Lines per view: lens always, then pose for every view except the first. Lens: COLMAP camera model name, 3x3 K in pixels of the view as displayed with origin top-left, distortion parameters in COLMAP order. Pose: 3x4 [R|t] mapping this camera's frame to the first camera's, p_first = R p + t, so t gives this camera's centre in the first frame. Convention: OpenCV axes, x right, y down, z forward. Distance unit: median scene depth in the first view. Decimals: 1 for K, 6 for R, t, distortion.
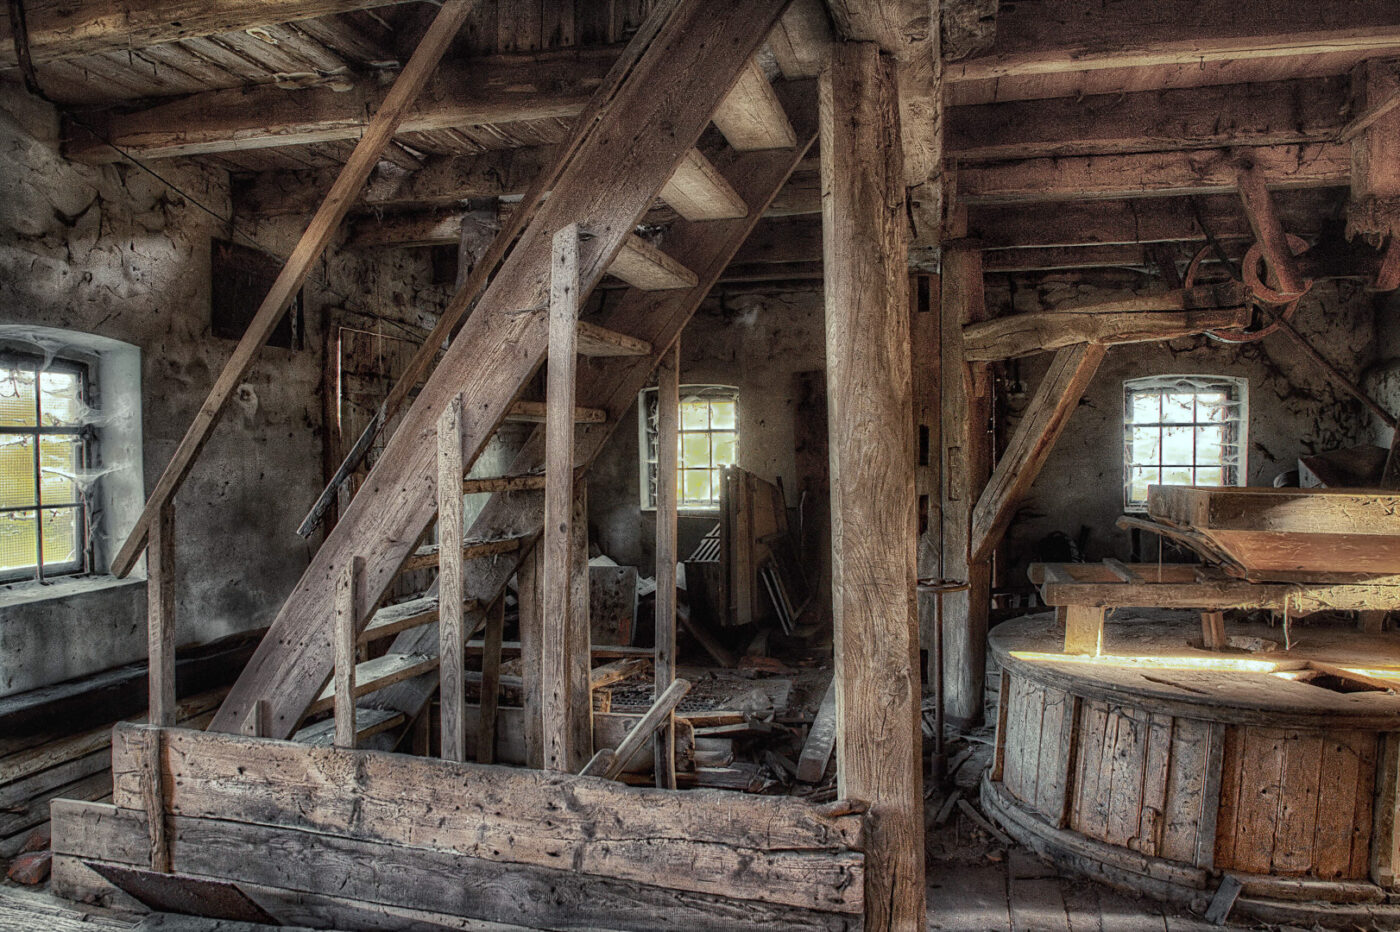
lens RADIAL K [[980.6, 0, 698.5], [0, 980.6, 481.8], [0, 0, 1]] dist [-0.102048, 0.075136]
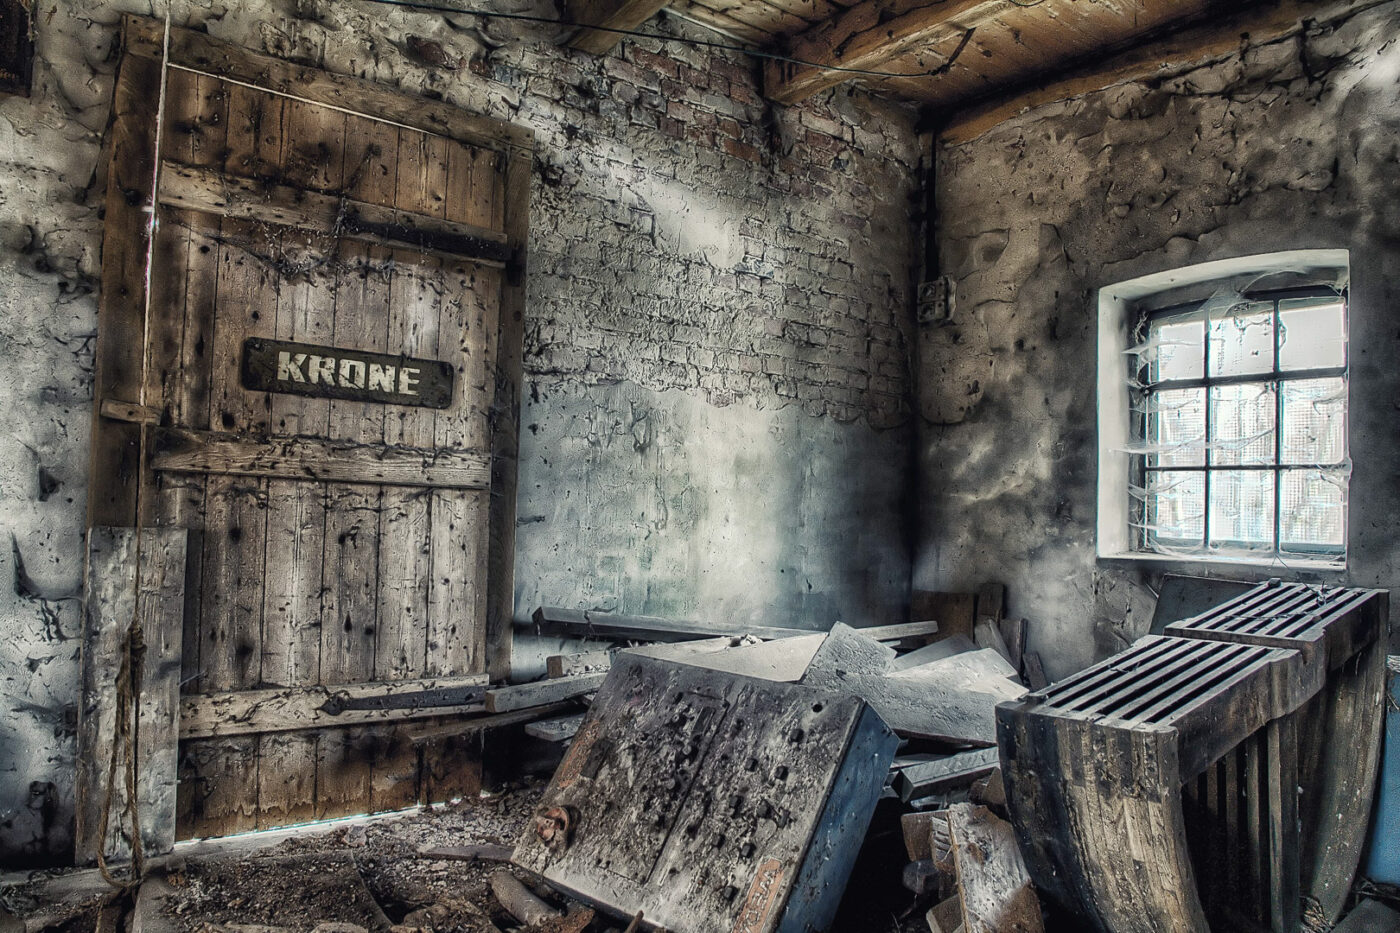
lens RADIAL K [[979.1, 0, 700.0], [0, 979.1, 466.5], [0, 0, 1]] dist [-0.122283, 0.093394]
pose [[0.794101, 0.009156, -0.607717, 0.076948], [-0.059712, 0.996225, -0.063016, 0.032659], [0.604846, 0.086329, 0.791649, 0.672268]]
